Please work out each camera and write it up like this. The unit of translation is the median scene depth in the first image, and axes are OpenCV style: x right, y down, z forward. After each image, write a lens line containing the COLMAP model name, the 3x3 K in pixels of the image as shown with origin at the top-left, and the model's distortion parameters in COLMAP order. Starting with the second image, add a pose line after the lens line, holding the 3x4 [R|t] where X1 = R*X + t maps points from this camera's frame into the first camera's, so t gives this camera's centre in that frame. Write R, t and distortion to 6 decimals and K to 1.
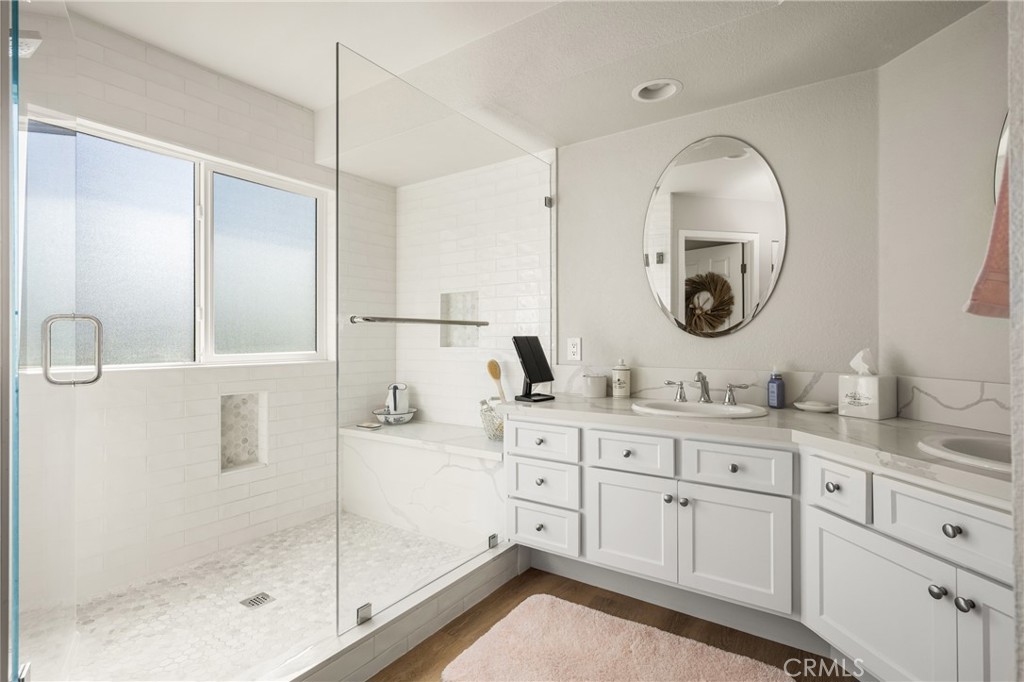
lens RADIAL K [[510.2, 0, 510.0], [0, 510.2, 345.4], [0, 0, 1]] dist [-0.000611, -0.000033]
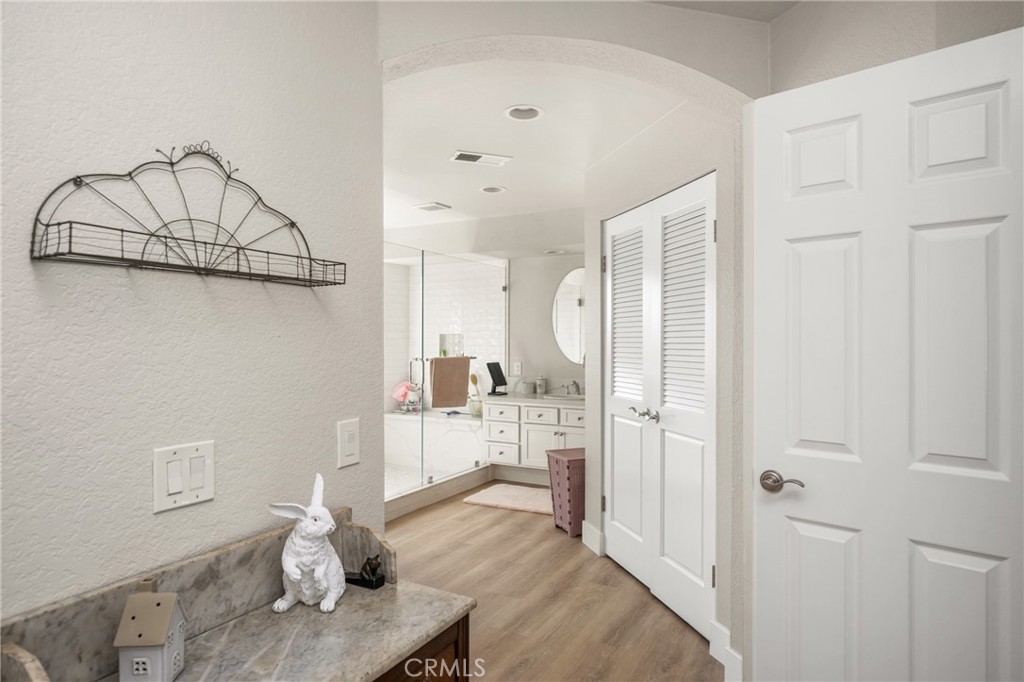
lens RADIAL K [[602.8, 0, 512.0], [0, 602.8, 341.0], [0, 0, 1]] dist [0.000548, 0.000000]
pose [[0.994650, 0.006215, 0.103114, -0.142954], [-0.004861, 0.999899, -0.013374, -0.073239], [-0.103187, 0.012802, 0.994580, -1.387745]]
